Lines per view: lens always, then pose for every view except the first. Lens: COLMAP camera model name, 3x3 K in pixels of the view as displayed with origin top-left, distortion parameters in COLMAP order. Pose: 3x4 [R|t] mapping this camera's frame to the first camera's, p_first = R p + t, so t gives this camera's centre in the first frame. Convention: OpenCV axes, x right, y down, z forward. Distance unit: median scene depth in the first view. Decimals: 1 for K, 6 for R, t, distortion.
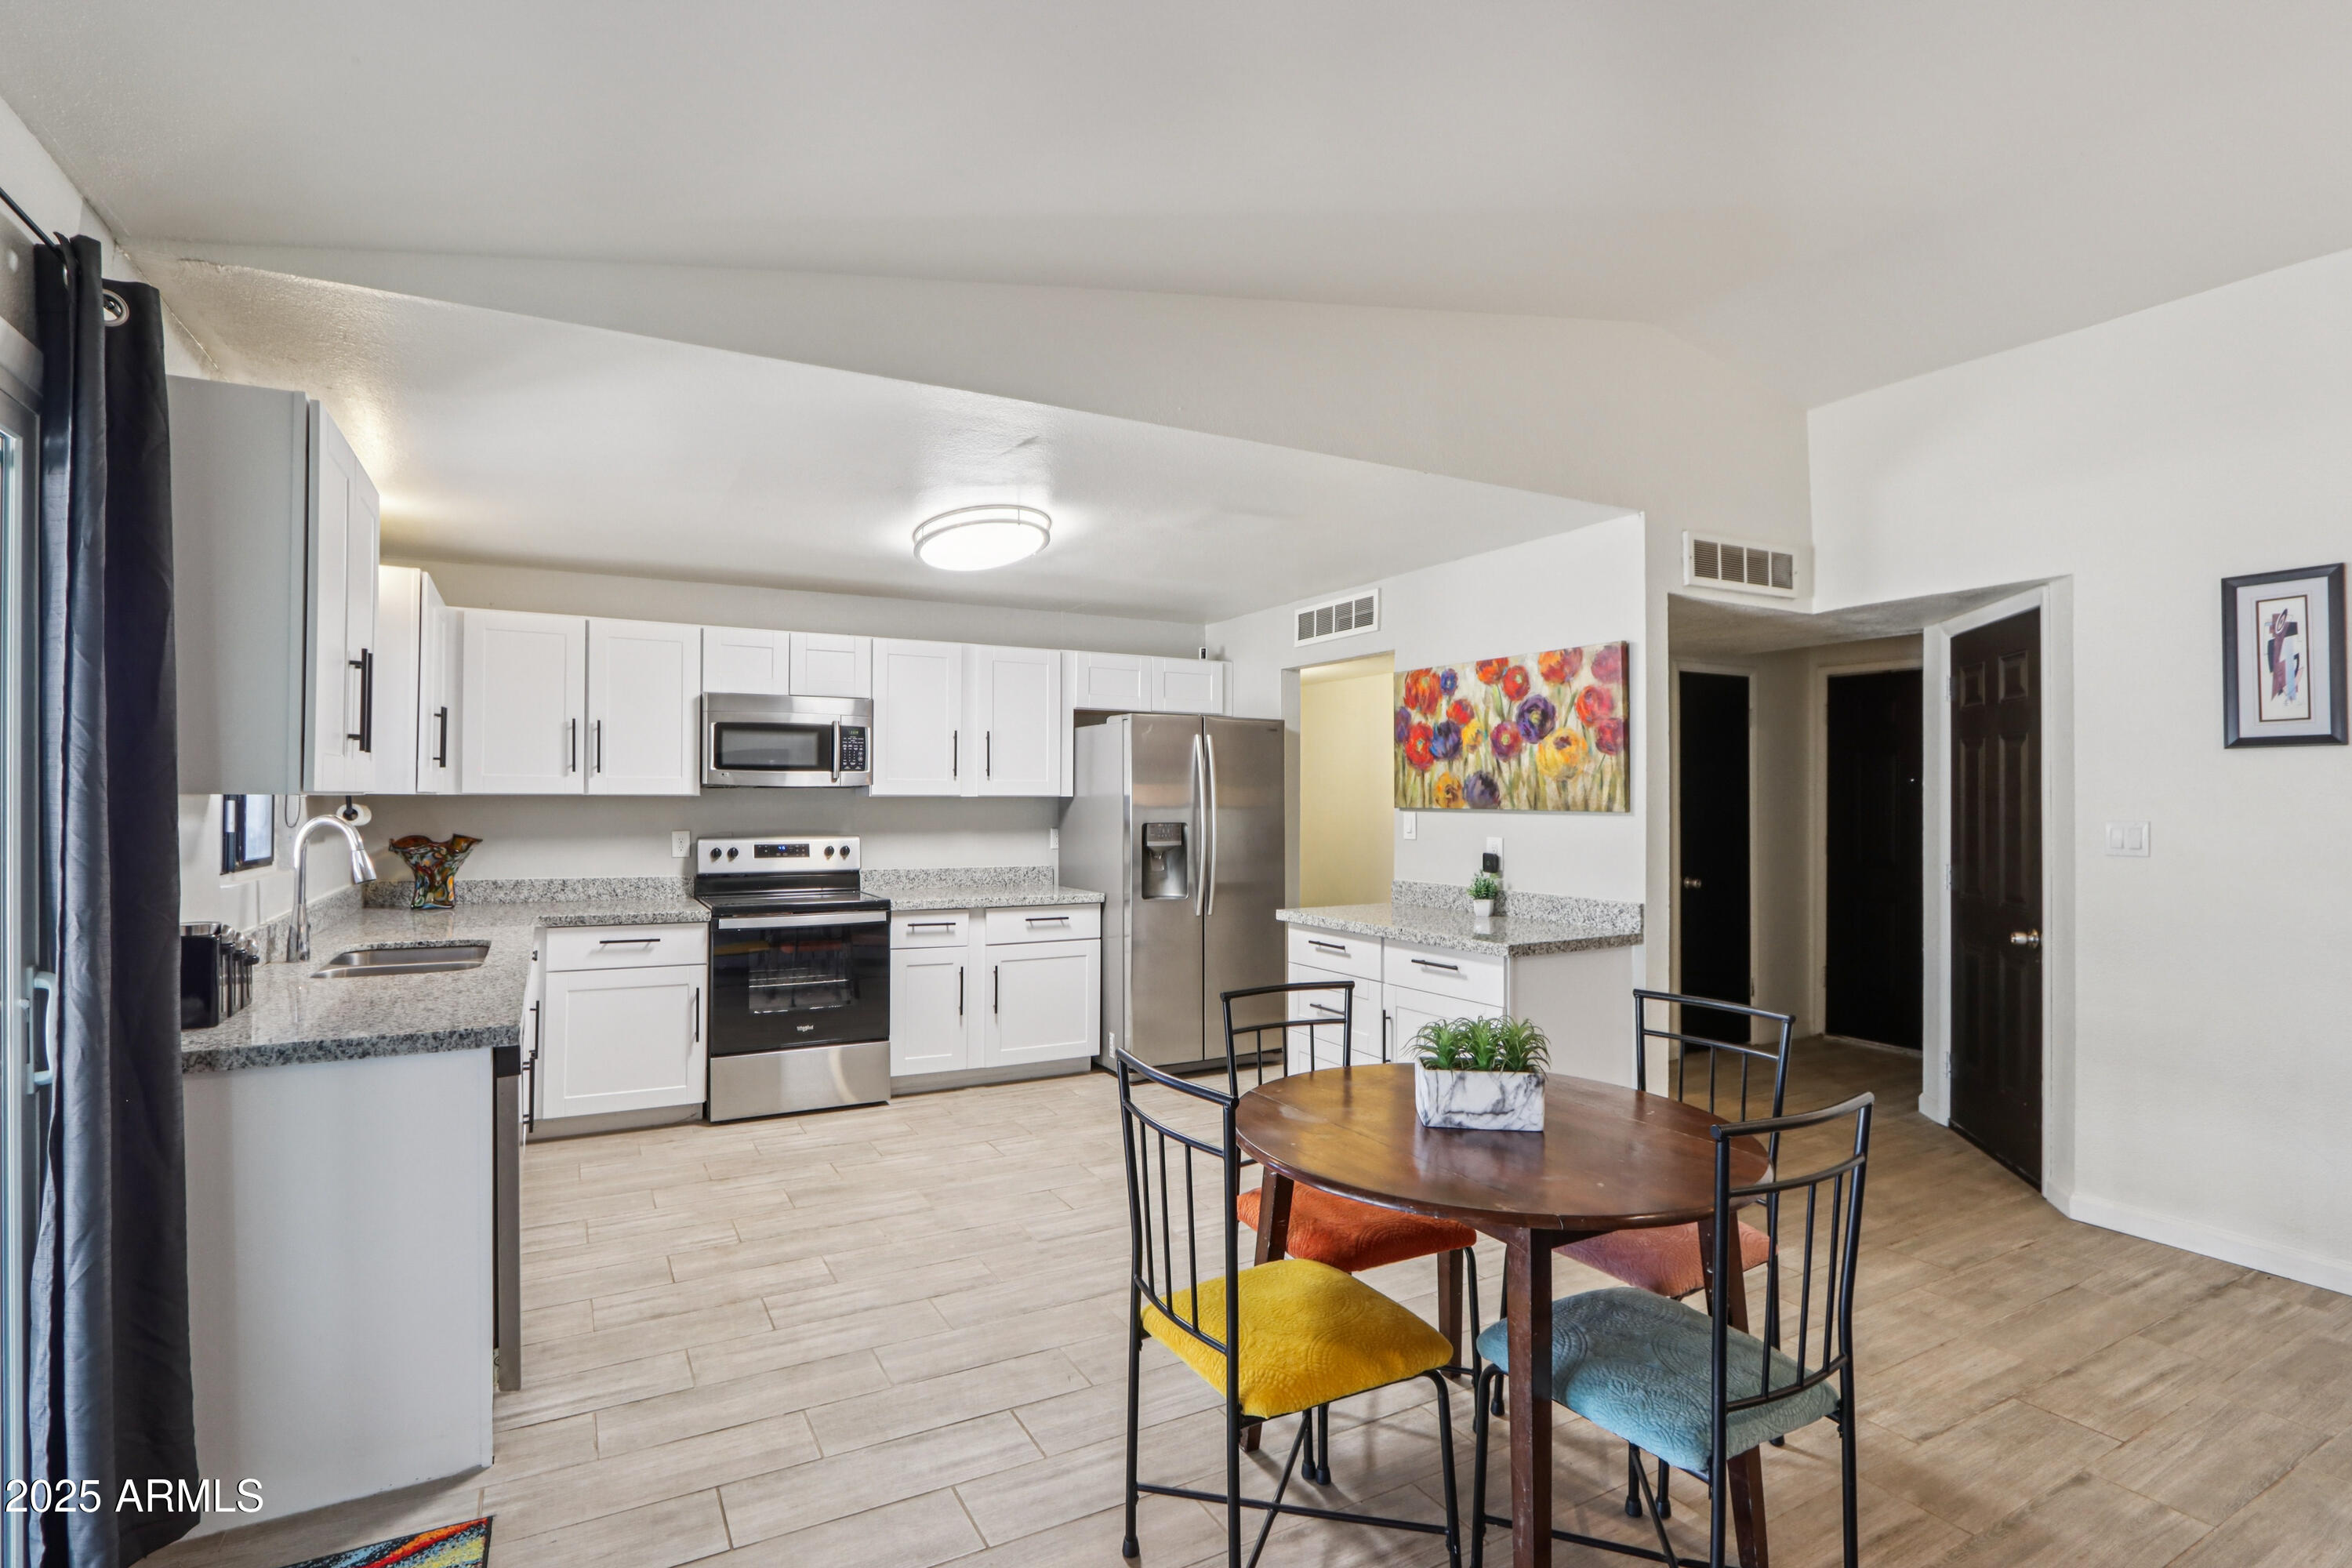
lens RADIAL K [[1103.2, 0, 1151.3], [0, 1103.2, 781.4], [0, 0, 1]] dist [-0.012424, -0.000387]
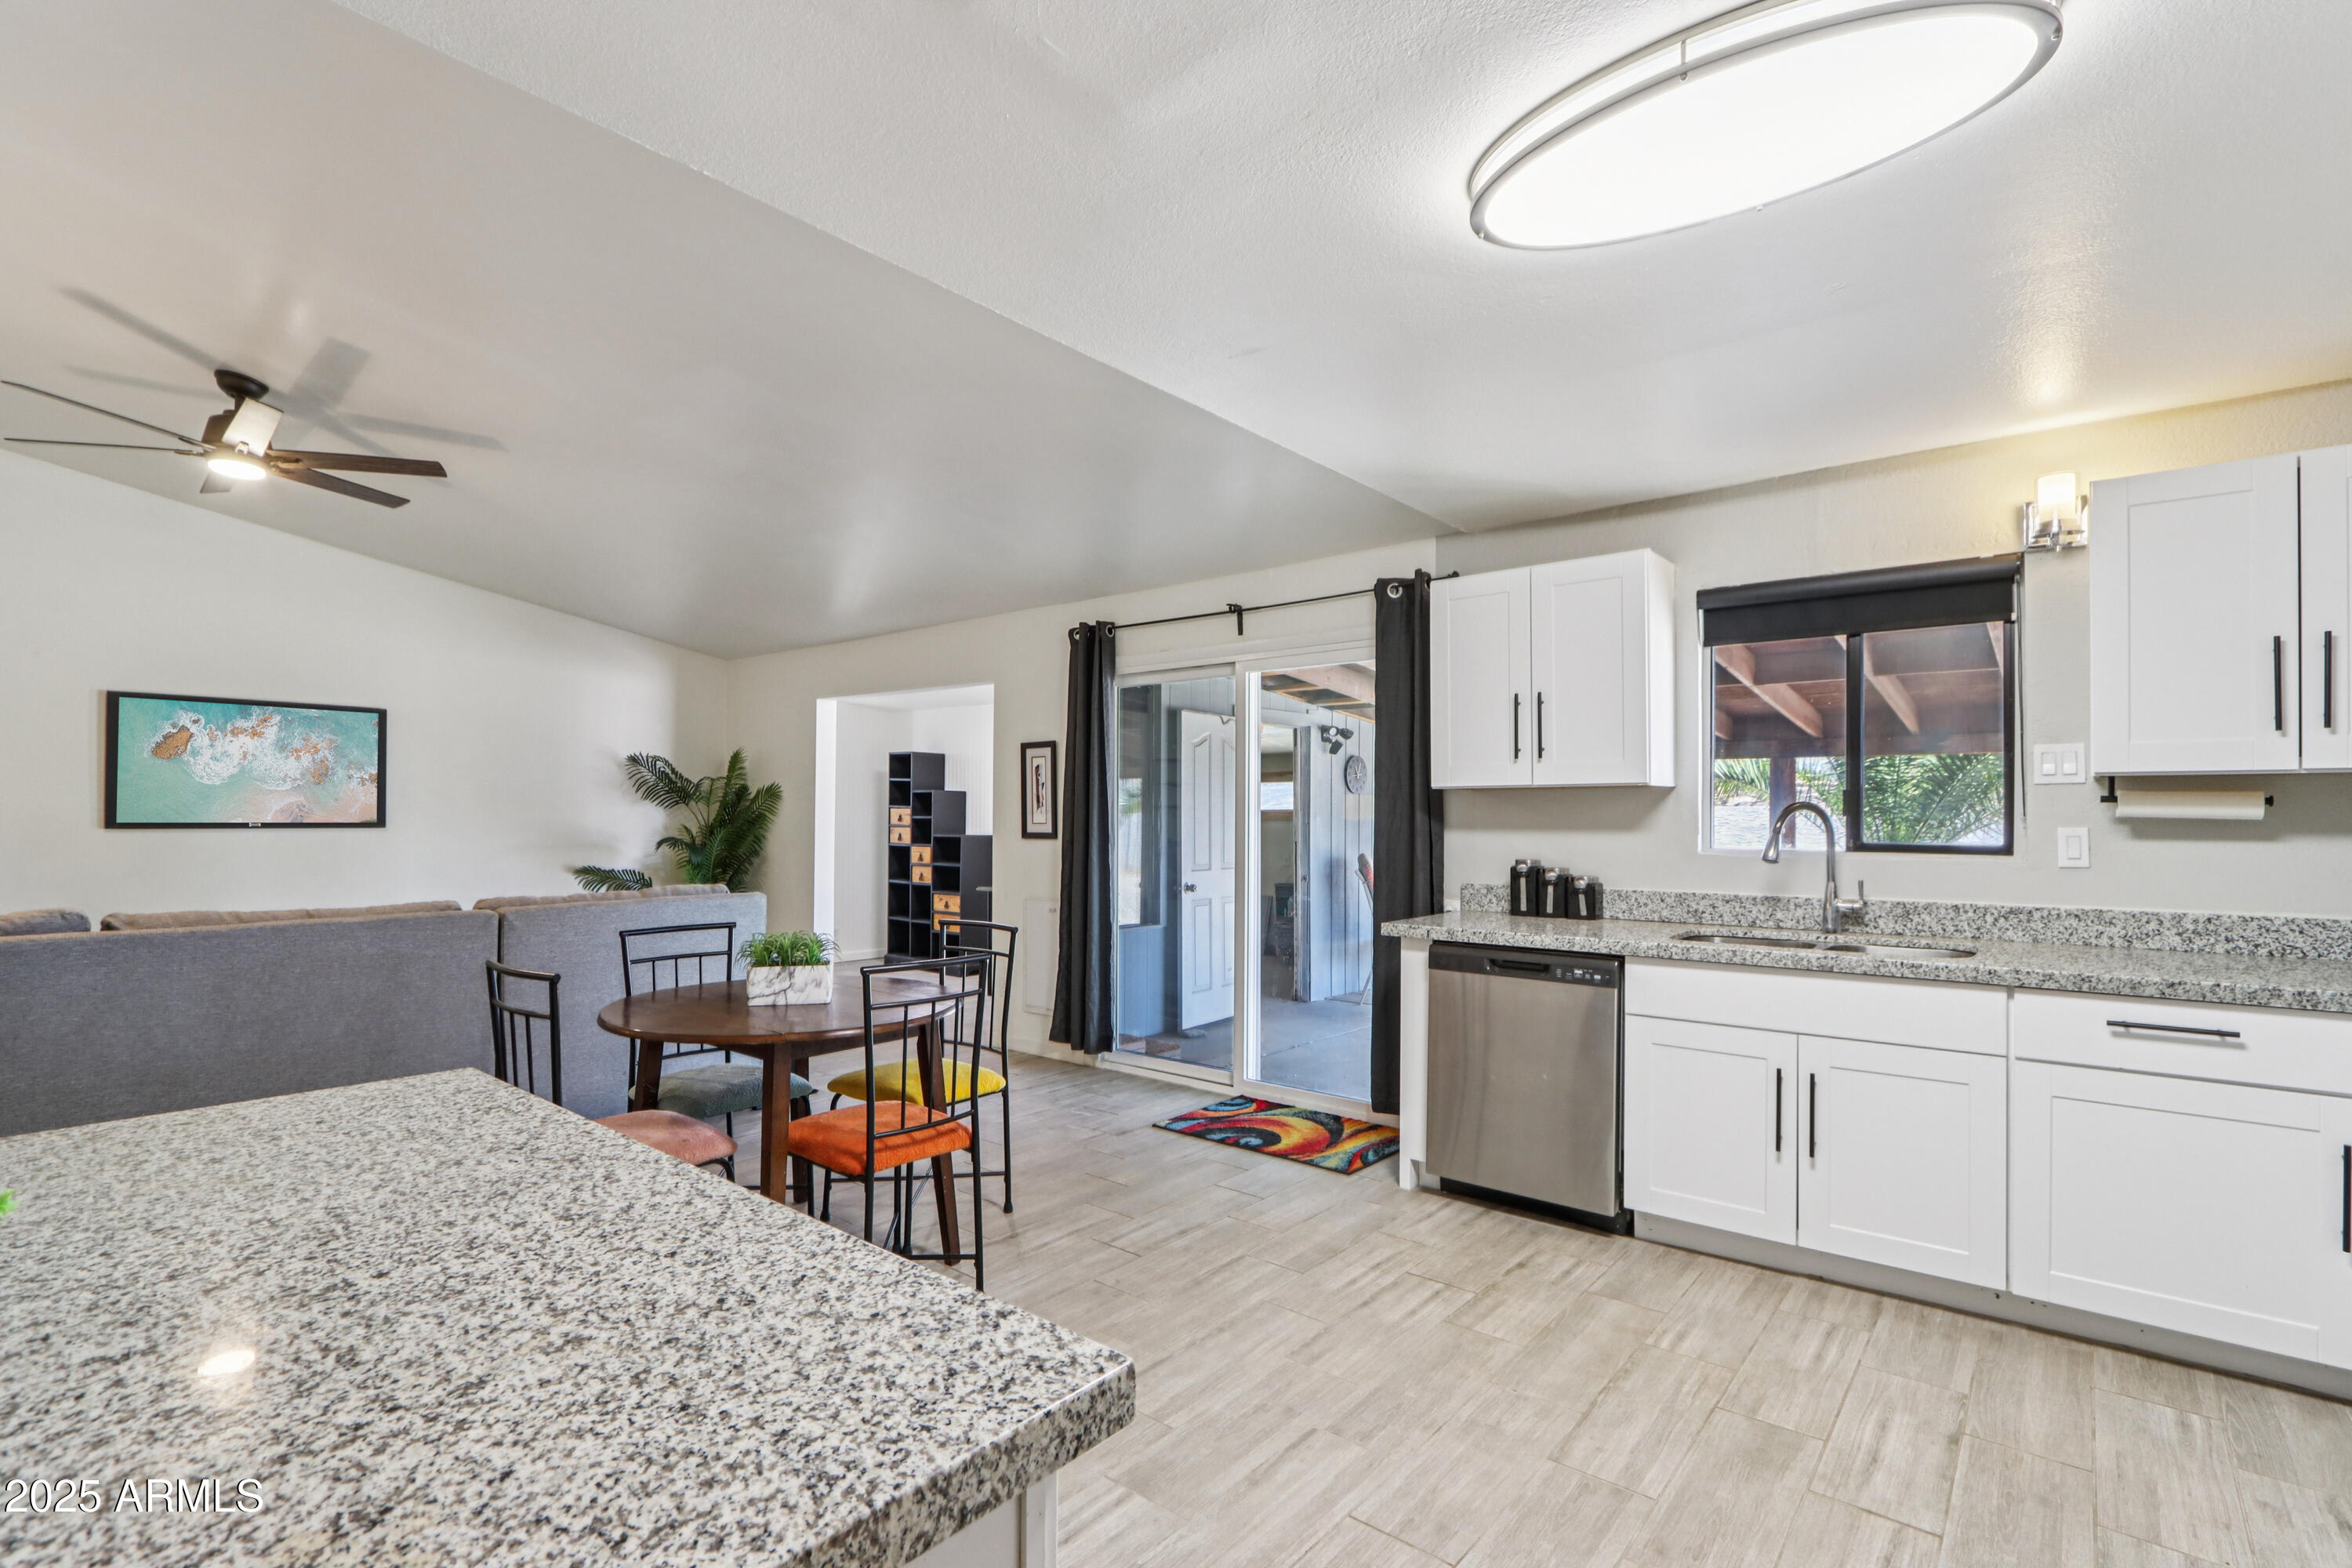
lens RADIAL K [[1103.2, 0, 1158.6], [0, 1103.2, 815.6], [0, 0, 1]] dist [-0.012424, -0.000387]
pose [[-0.932078, -0.001142, -0.362257, 0.173380], [0.004599, 0.999877, -0.014986, 0.038008], [0.362229, -0.015634, -0.931958, 1.189578]]
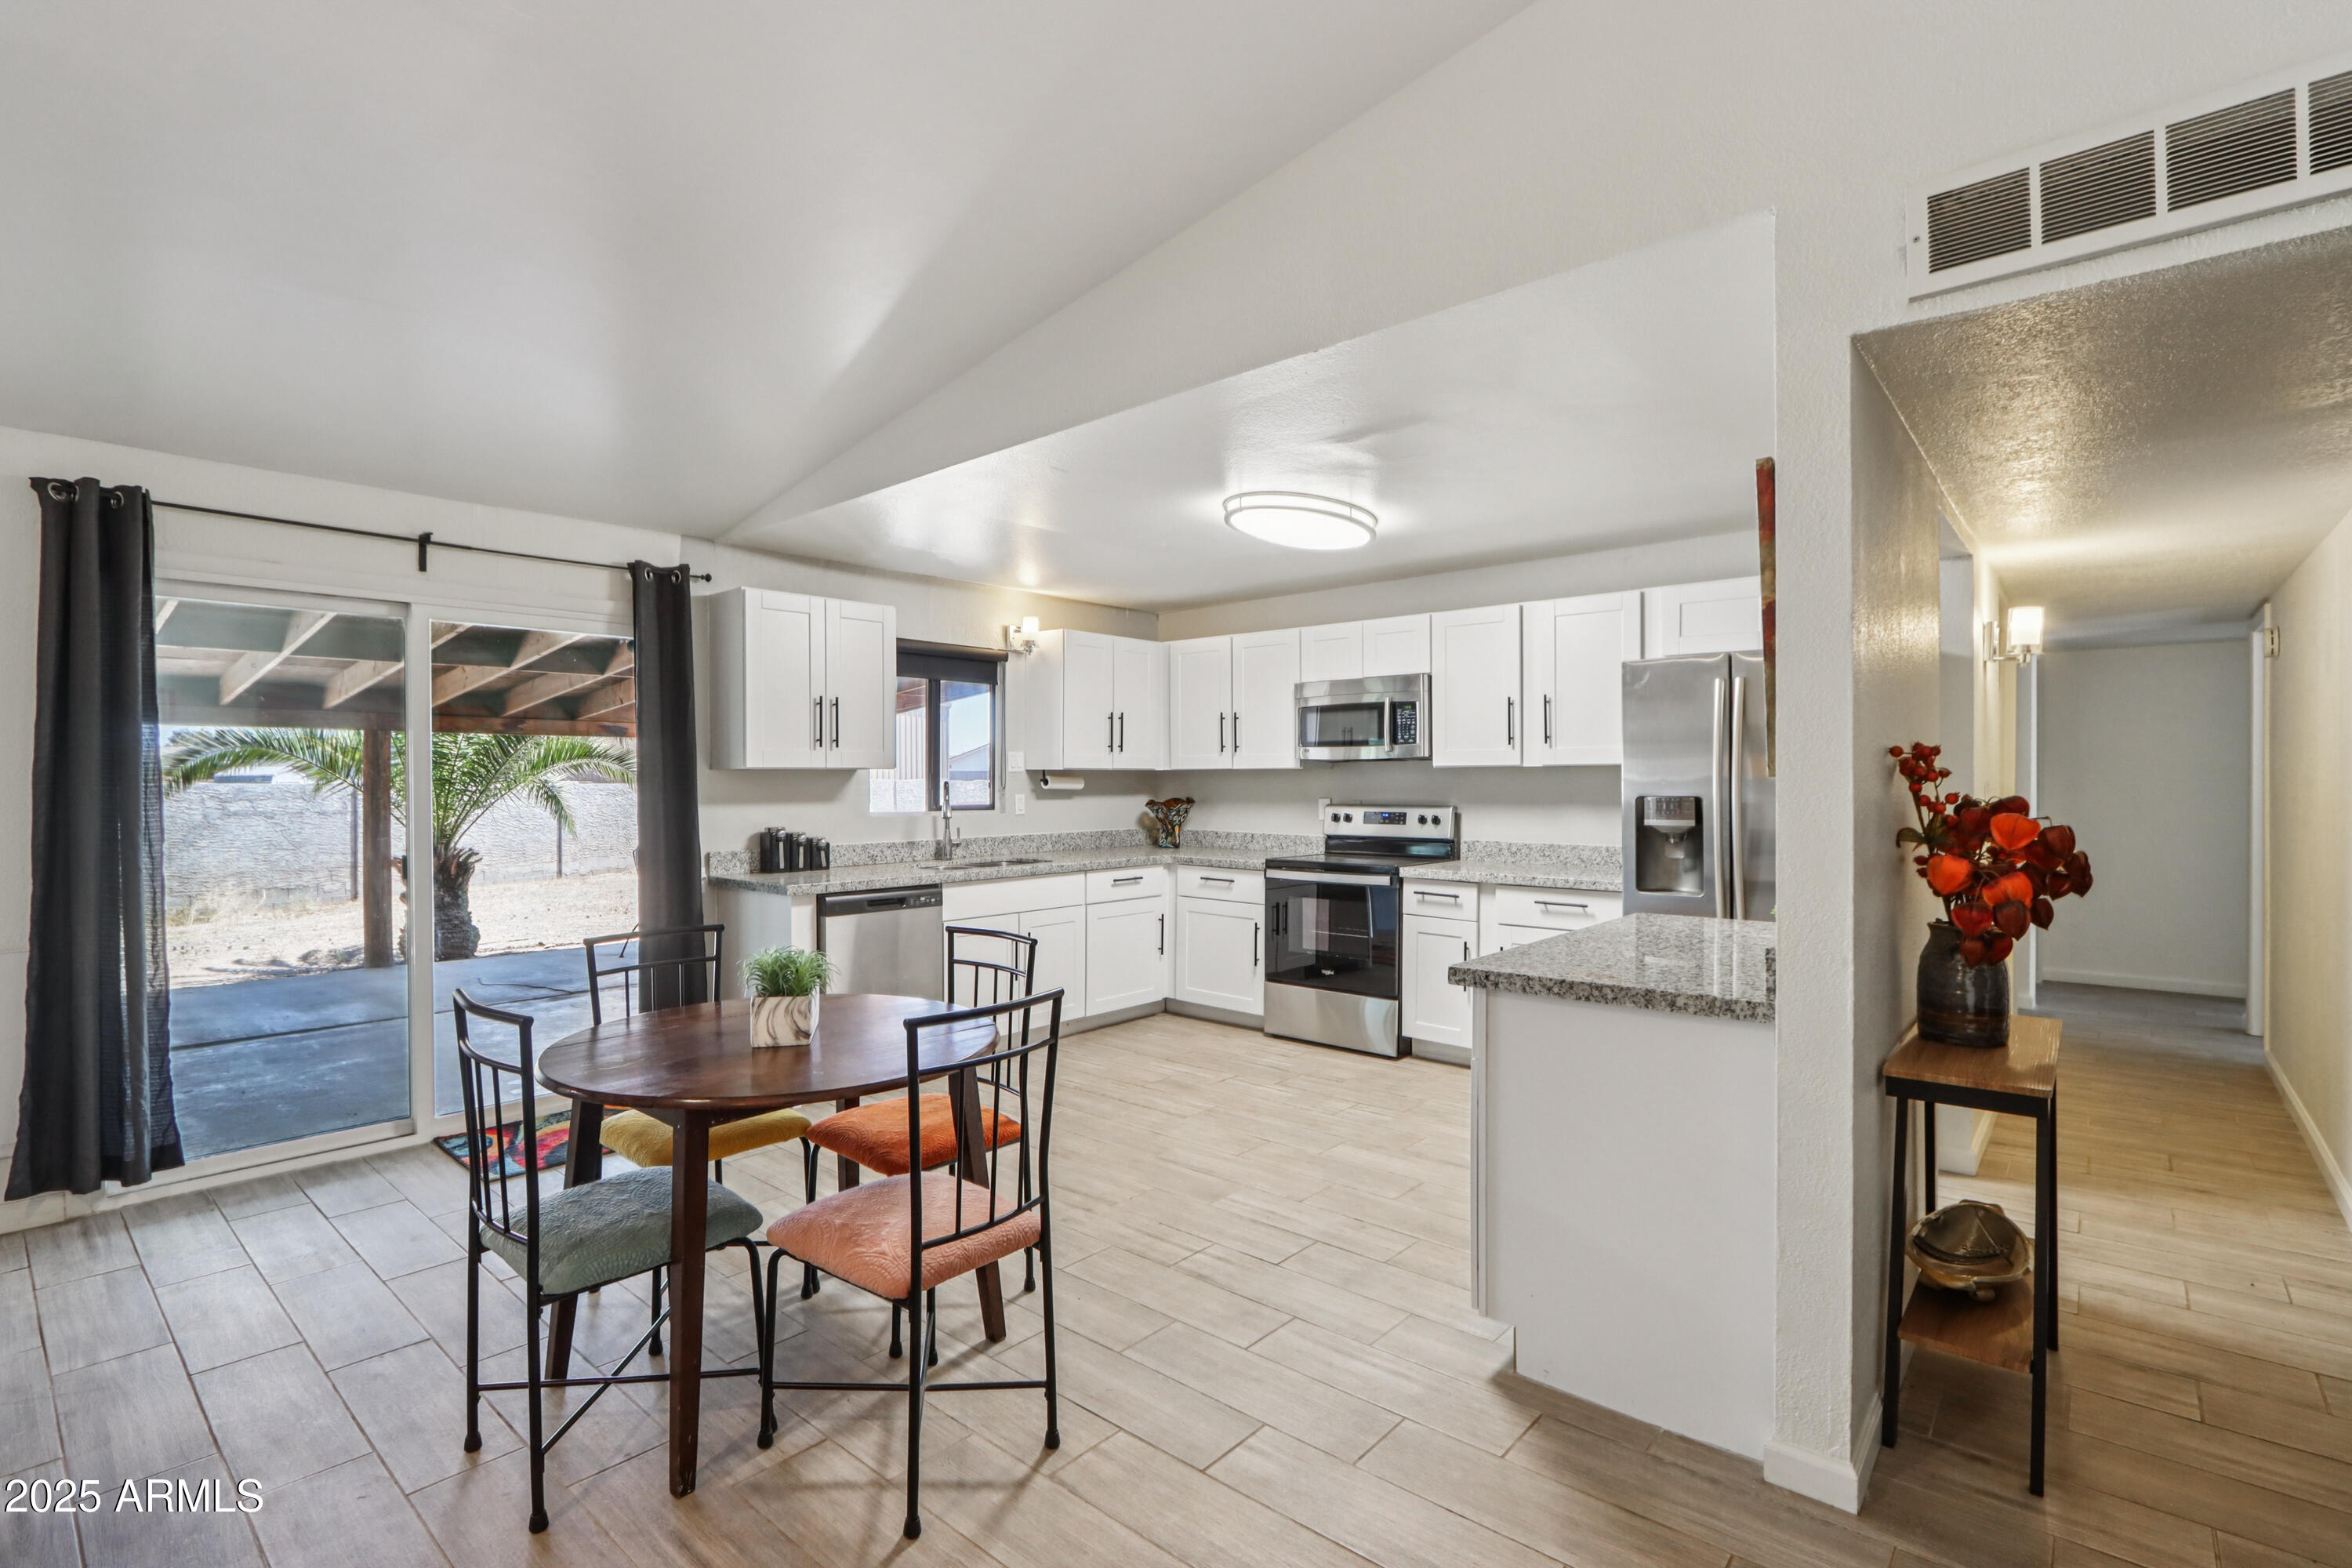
lens RADIAL K [[1103.2, 0, 1151.6], [0, 1103.2, 789.2], [0, 0, 1]] dist [-0.012424, -0.000387]
pose [[0.343700, 0.004299, -0.939070, 0.716681], [0.020073, 0.999727, 0.011923, 0.018699], [0.938865, -0.022948, 0.343520, 0.458438]]
